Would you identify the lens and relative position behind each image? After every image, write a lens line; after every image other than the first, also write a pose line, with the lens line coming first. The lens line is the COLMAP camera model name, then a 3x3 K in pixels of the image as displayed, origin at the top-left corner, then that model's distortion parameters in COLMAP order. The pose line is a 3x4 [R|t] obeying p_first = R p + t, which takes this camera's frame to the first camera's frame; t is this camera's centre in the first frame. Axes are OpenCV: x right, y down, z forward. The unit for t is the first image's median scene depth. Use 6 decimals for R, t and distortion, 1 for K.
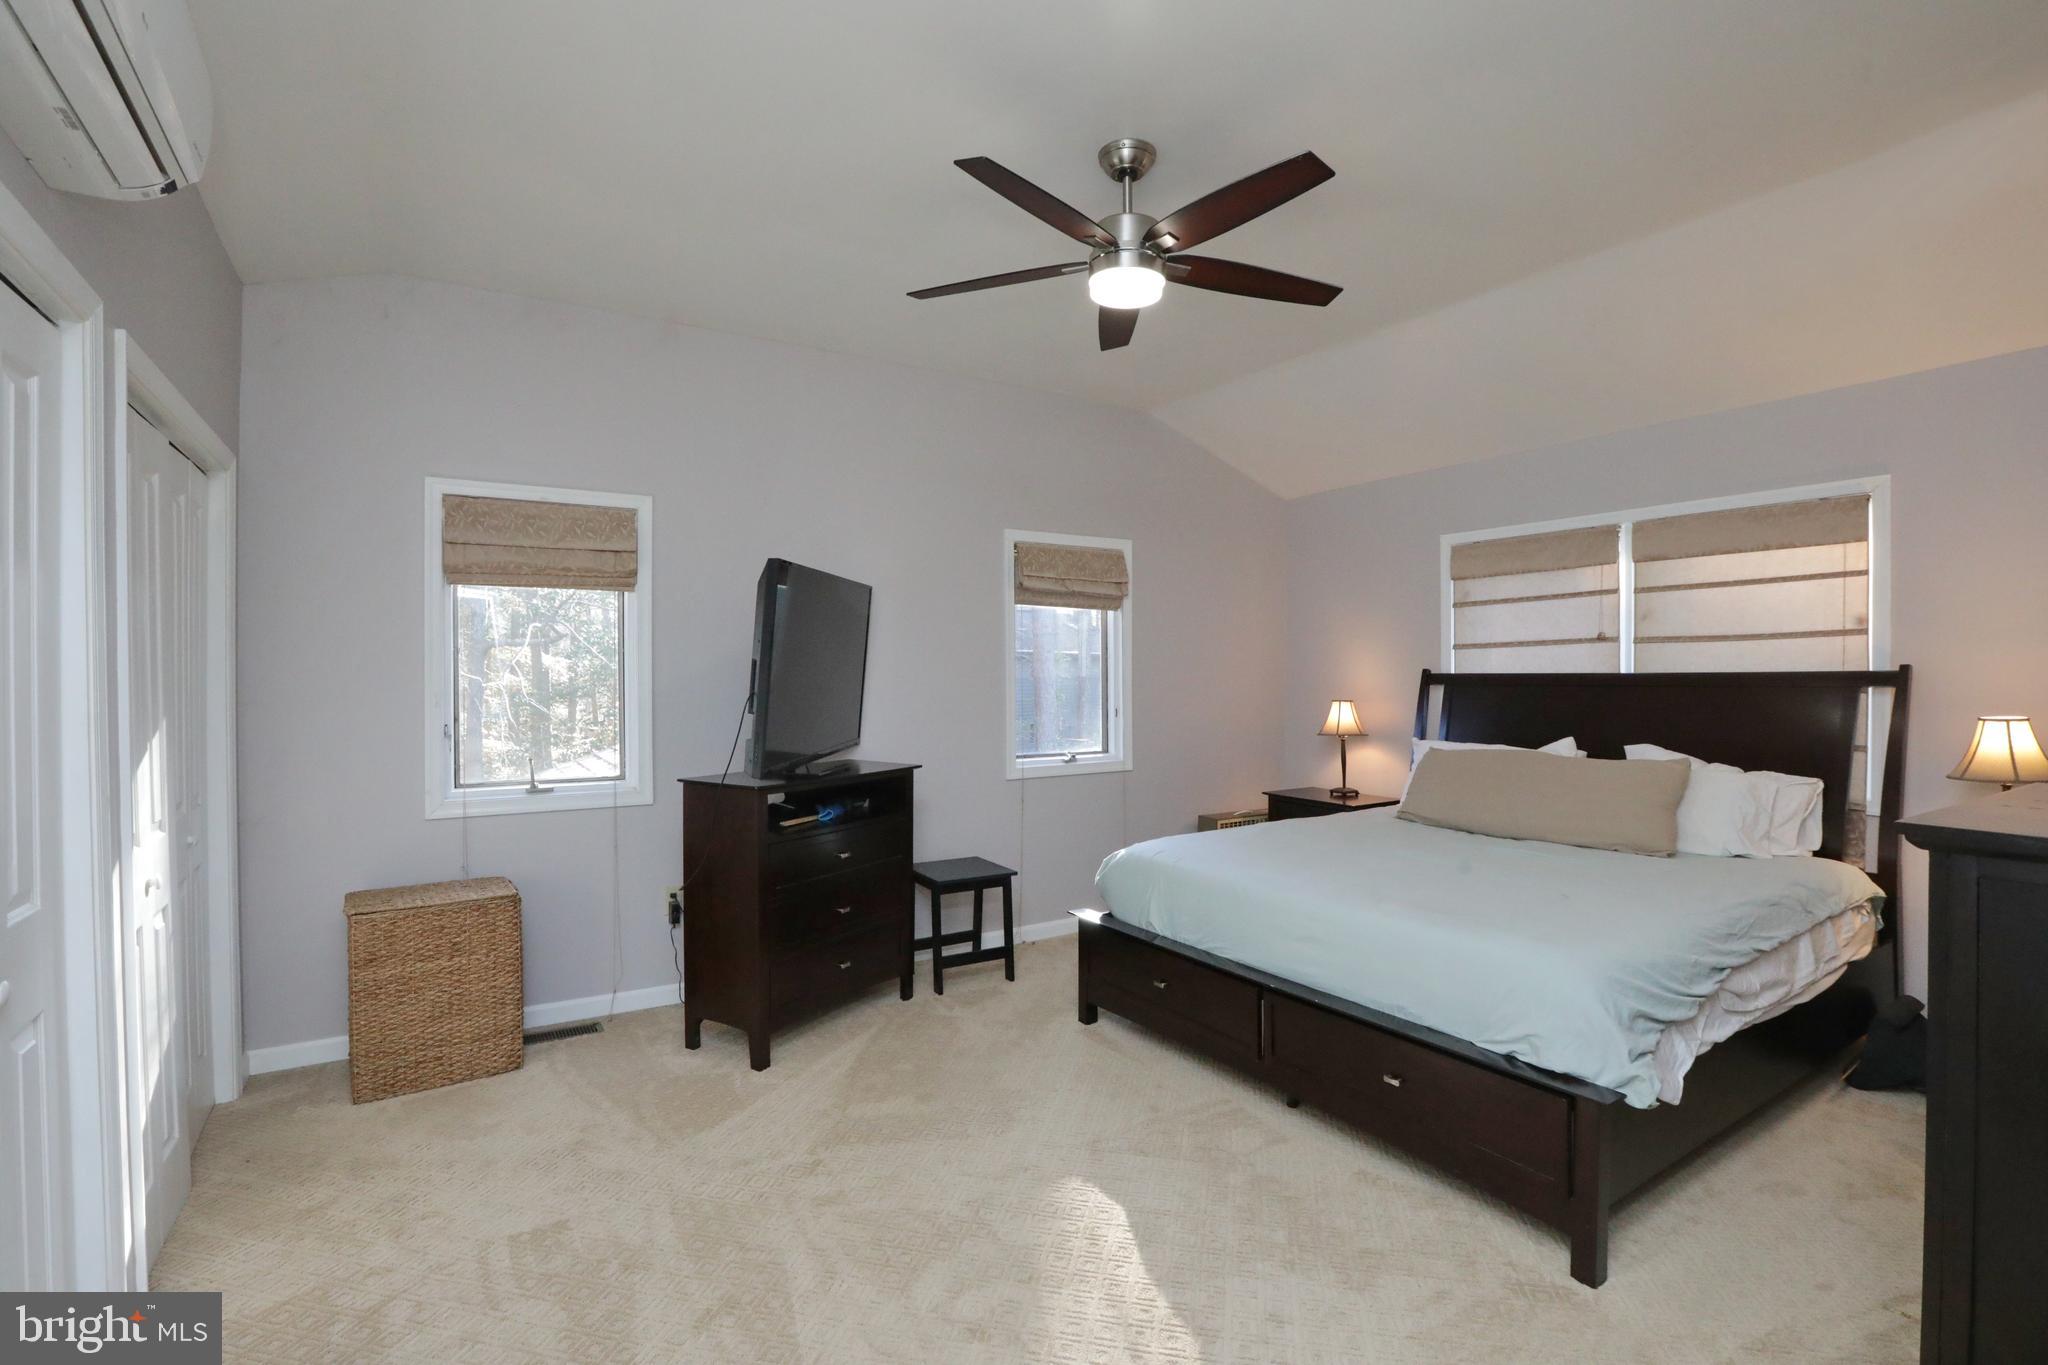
lens RADIAL K [[939.8, 0, 1029.6], [0, 939.8, 679.9], [0, 0, 1]] dist [-0.046504, 0.011116]
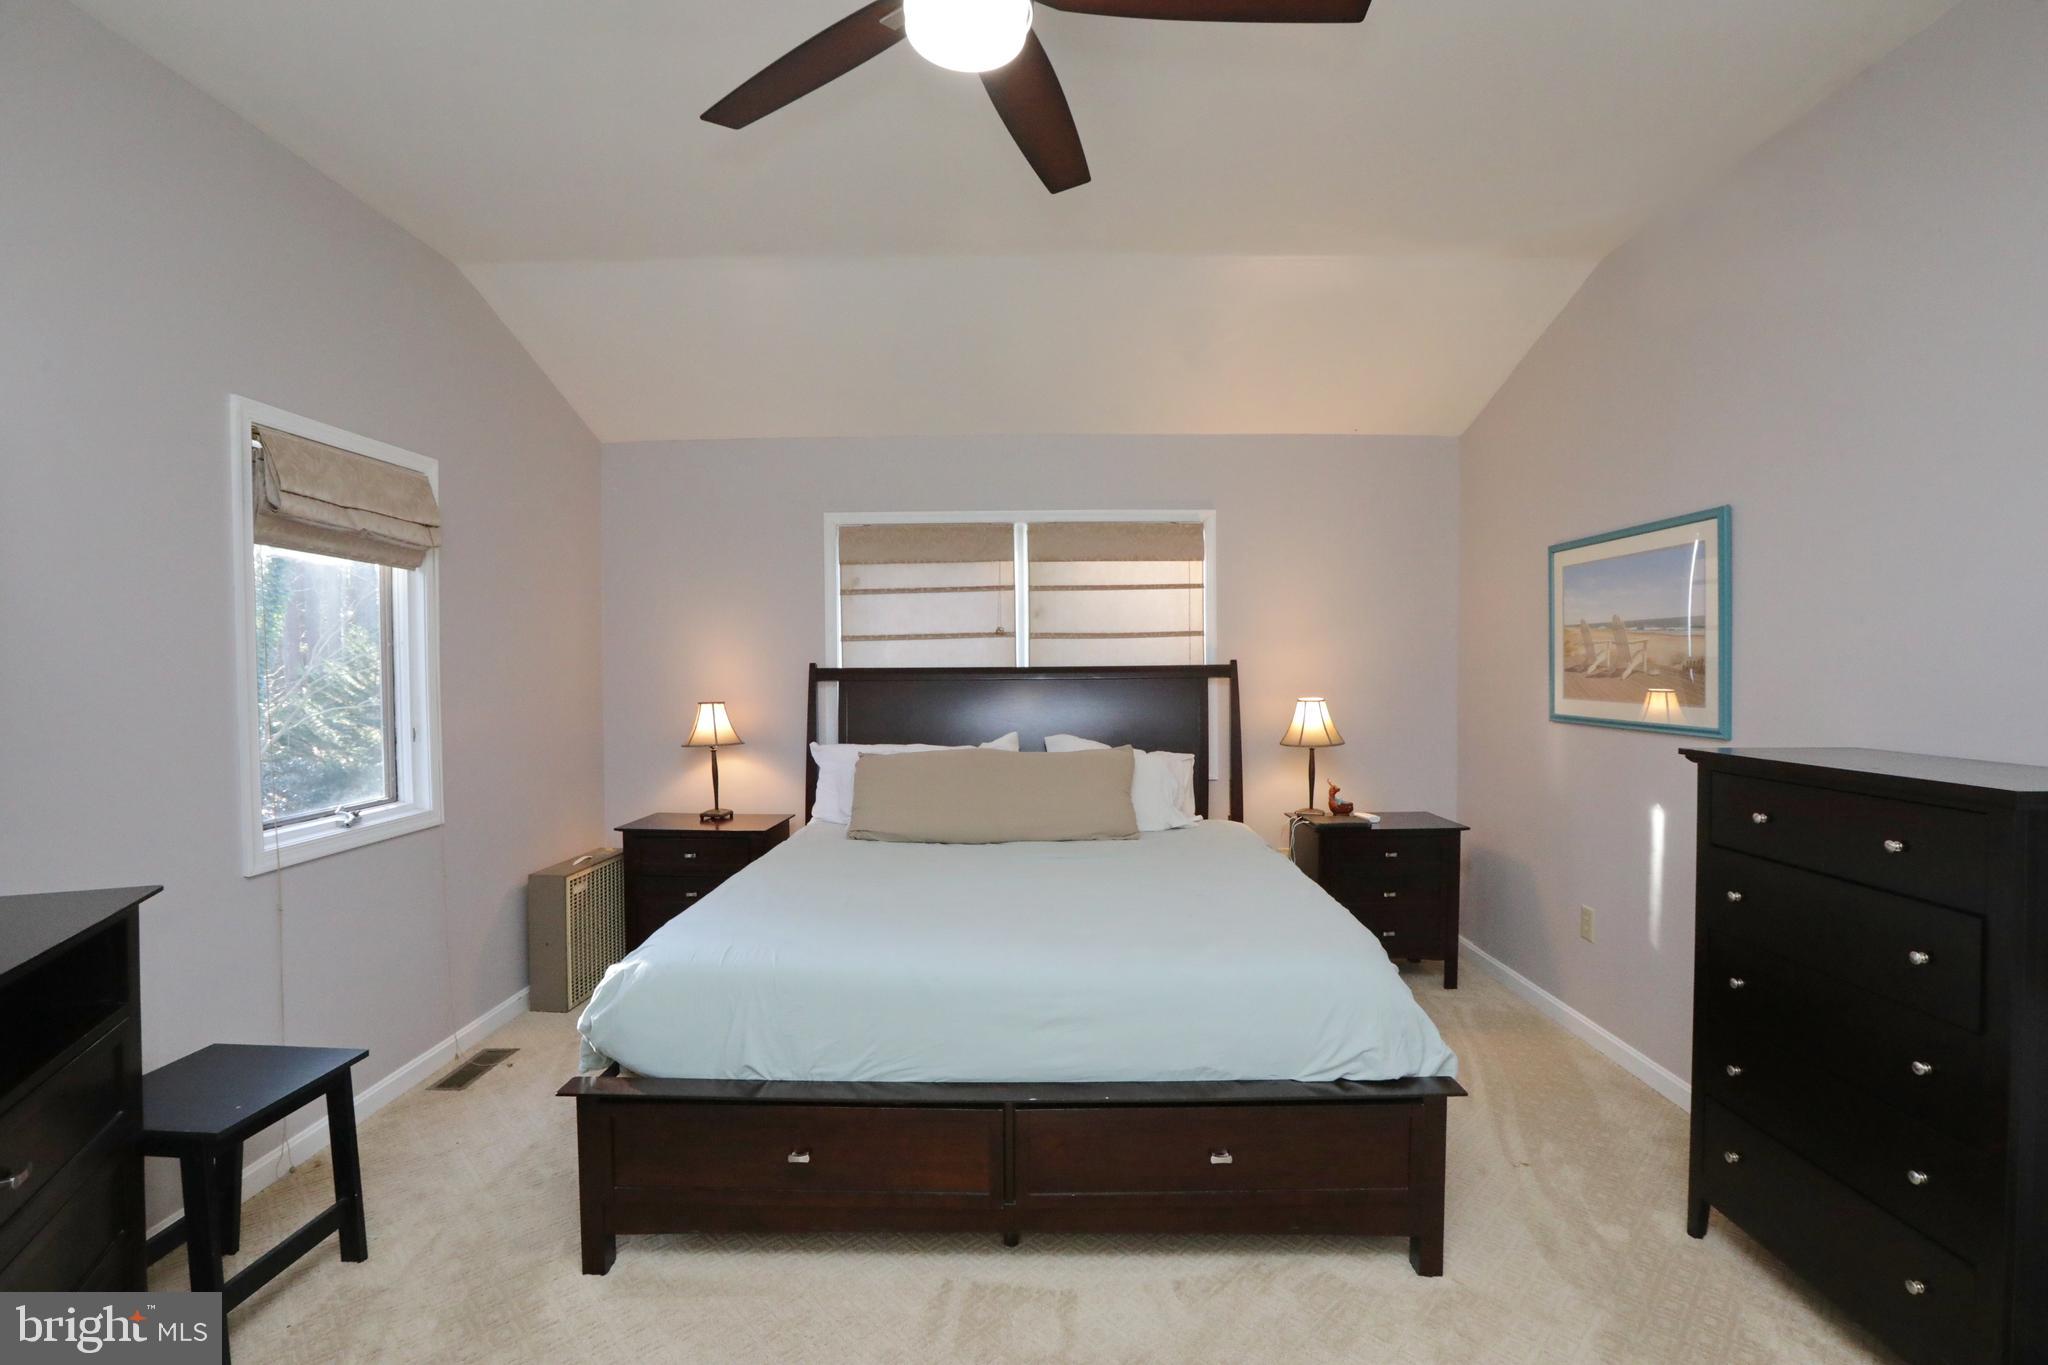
lens RADIAL K [[939.8, 0, 1024.6], [0, 939.8, 670.9], [0, 0, 1]] dist [-0.046504, 0.011116]
pose [[0.551089, -0.008105, 0.834407, -0.234186], [0.009562, 0.999949, 0.003397, -0.006337], [-0.834392, 0.006106, 0.551138, 0.404298]]
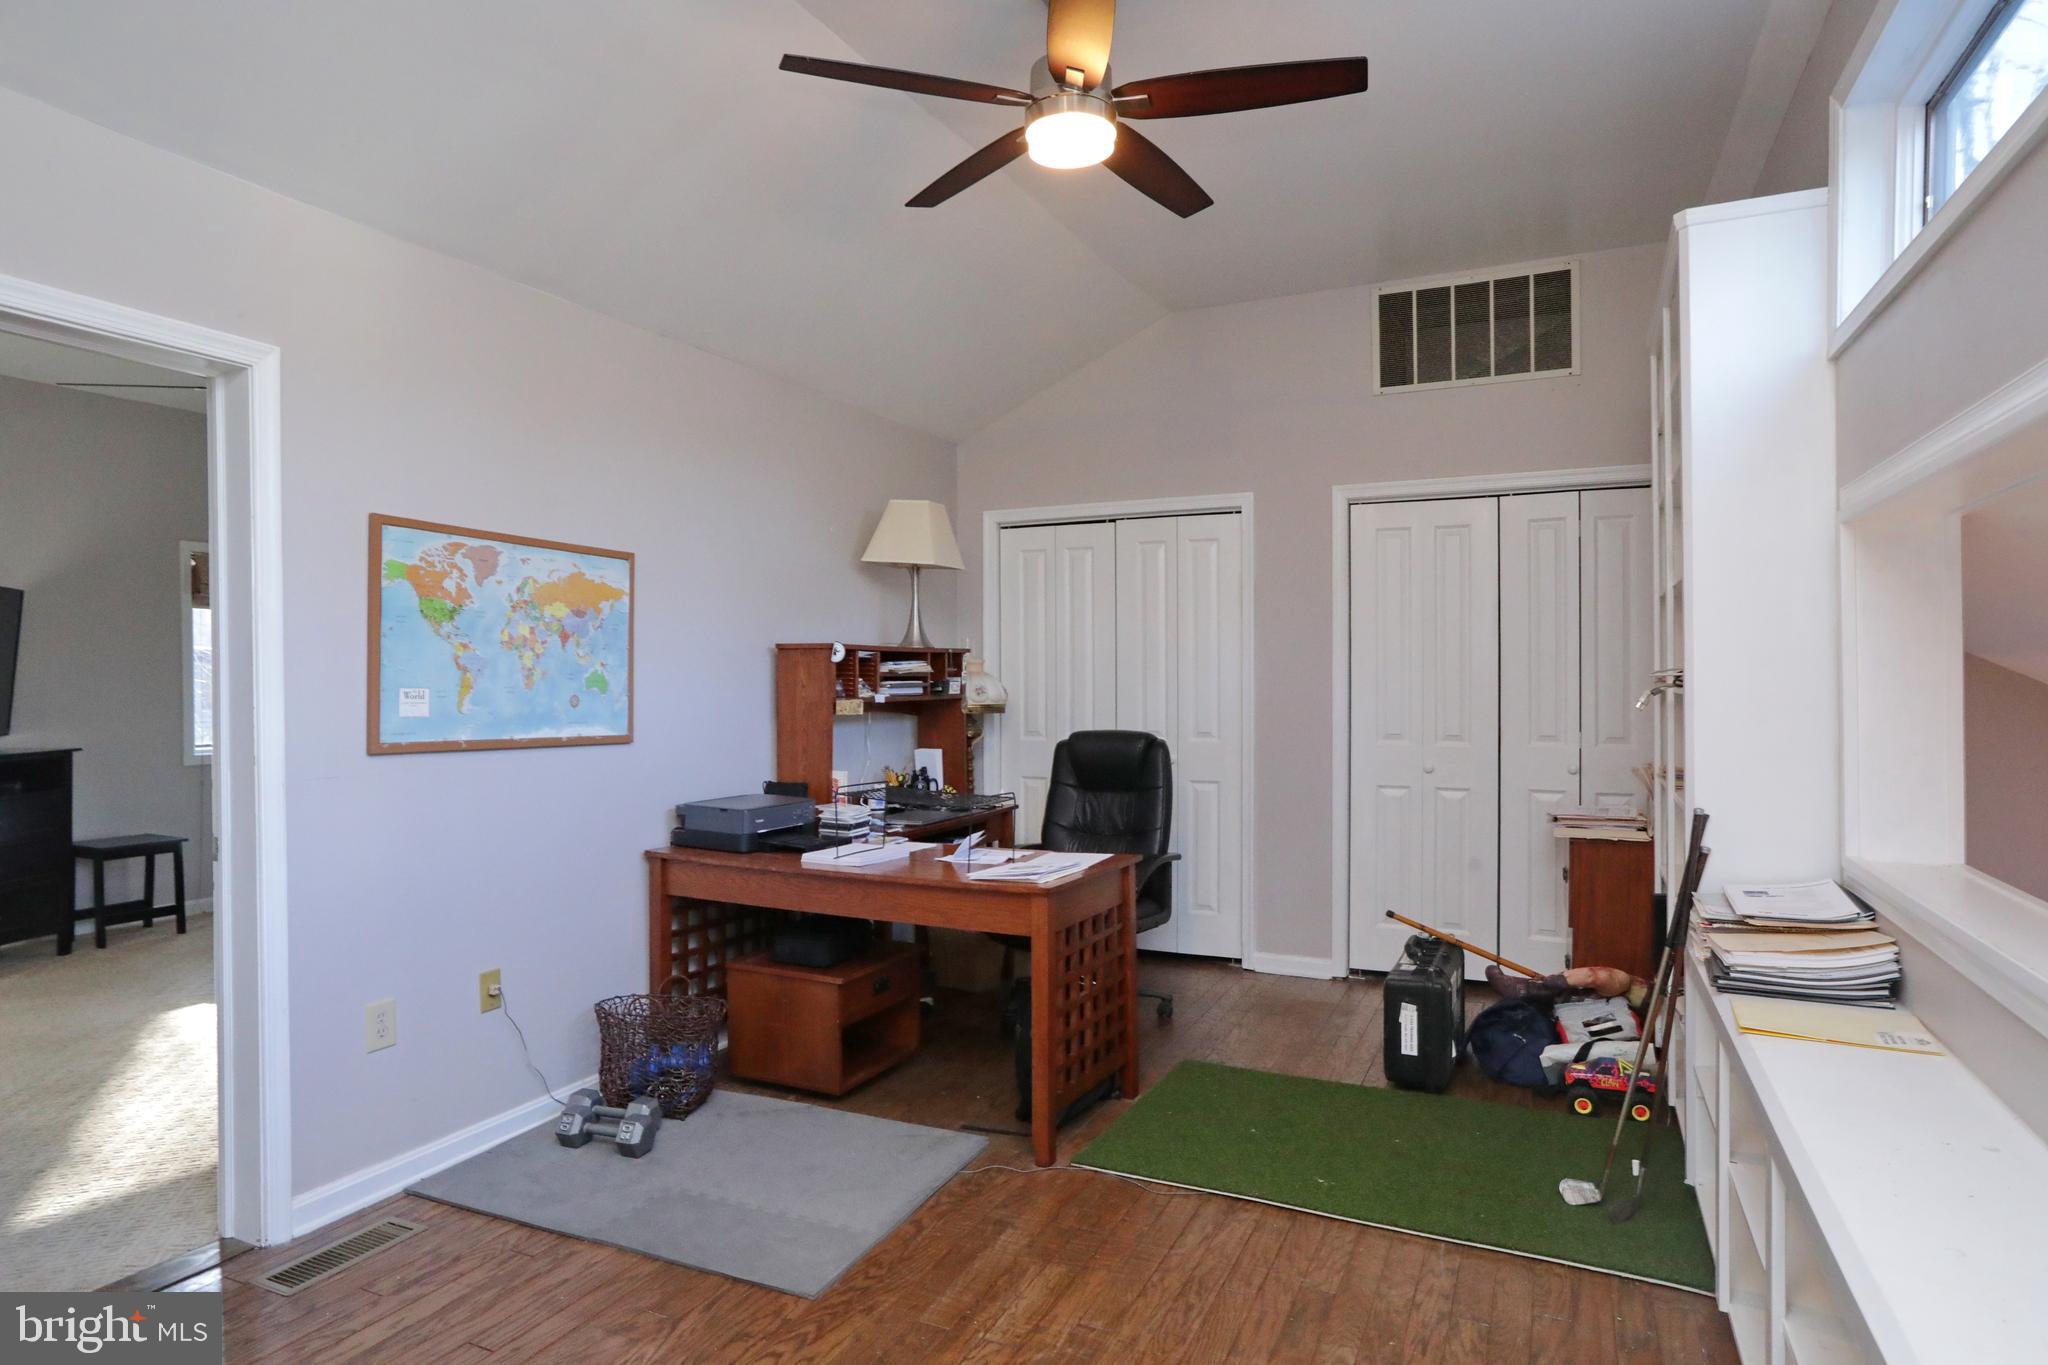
lens RADIAL K [[1175.4, 0, 1025.9], [0, 1175.4, 683.3], [0, 0, 1]] dist [0.032568, 0.002262]
pose [[0.854739, -0.007120, 0.519009, 0.105903], [0.001909, 0.999942, 0.010574, -0.004741], [-0.519055, -0.008047, 0.854703, -0.817935]]
